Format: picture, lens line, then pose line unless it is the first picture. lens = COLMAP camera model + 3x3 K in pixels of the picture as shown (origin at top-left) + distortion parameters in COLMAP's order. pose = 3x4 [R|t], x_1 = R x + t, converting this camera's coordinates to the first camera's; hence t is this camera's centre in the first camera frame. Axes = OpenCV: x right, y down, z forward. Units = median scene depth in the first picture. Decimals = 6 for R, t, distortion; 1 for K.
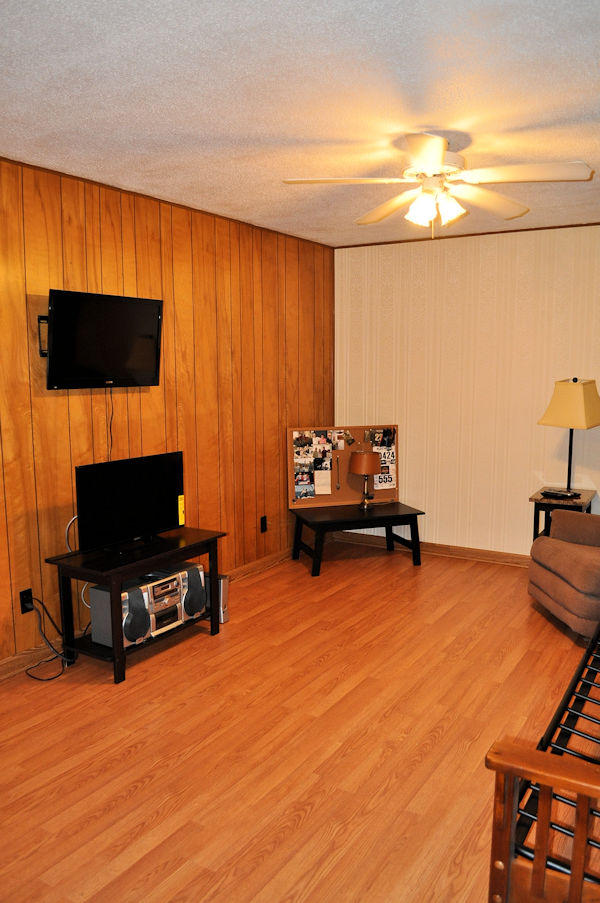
lens RADIAL K [[717.0, 0, 300.0], [0, 717.0, 451.5], [0, 0, 1]] dist [-0.076100, 0.006073]
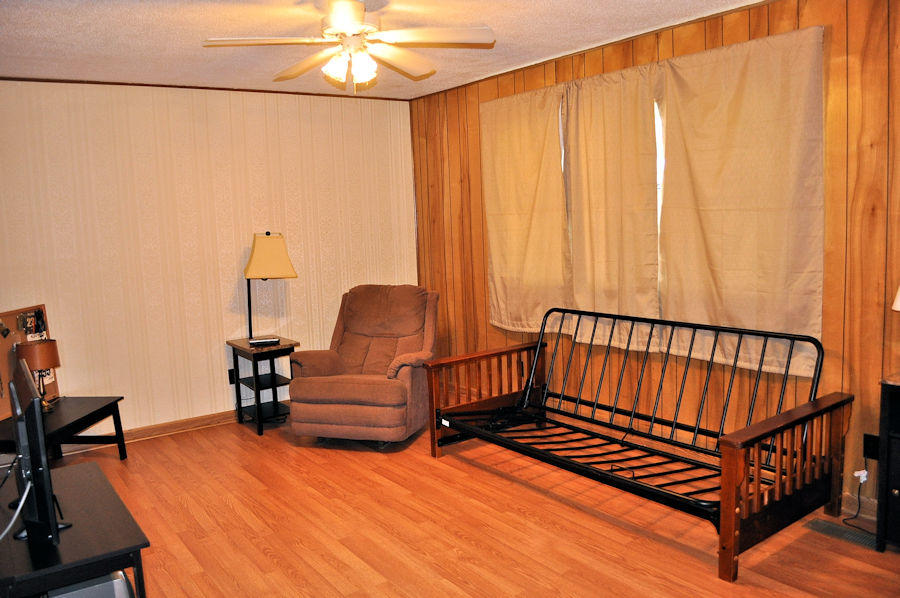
lens RADIAL K [[714.7, 0, 446.7], [0, 714.7, 295.5], [0, 0, 1]] dist [-0.076100, 0.006073]
pose [[0.381829, -0.115730, 0.916959, -0.614973], [0.149728, 0.986769, 0.062193, -0.041610], [-0.912024, 0.113547, 0.394105, 0.405113]]
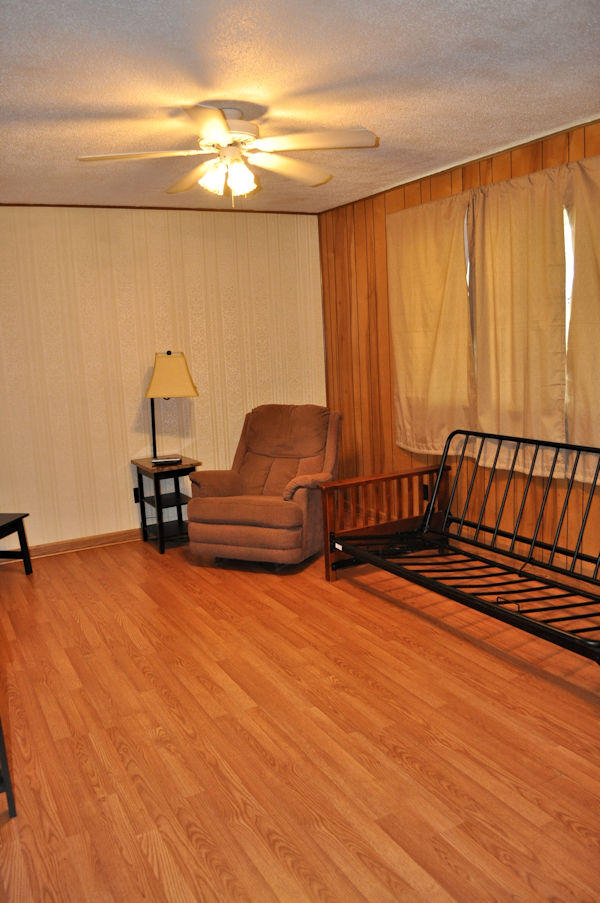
lens RADIAL K [[717.0, 0, 300.0], [0, 717.0, 451.5], [0, 0, 1]] dist [-0.076100, 0.006073]
pose [[0.491636, -0.157833, 0.856378, -0.559985], [0.151480, 0.983944, 0.094381, -0.031355], [-0.857524, 0.083323, 0.507651, 0.352842]]
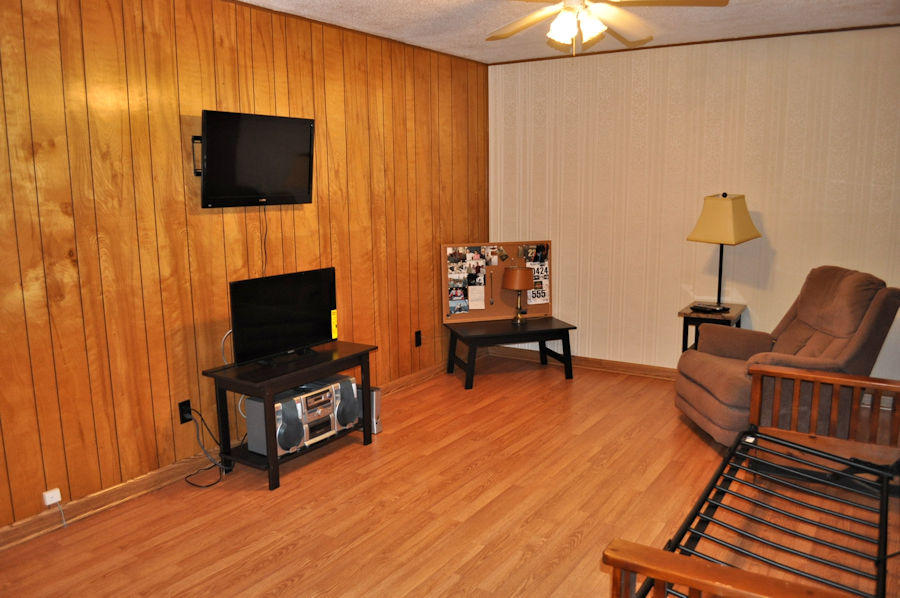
lens RADIAL K [[714.7, 0, 446.7], [0, 714.7, 295.5], [0, 0, 1]] dist [-0.076100, 0.006073]
pose [[0.999614, -0.003139, -0.027608, 0.025259], [0.004167, 0.999297, 0.037247, 0.003185], [0.027472, -0.037347, 0.998925, -0.020503]]
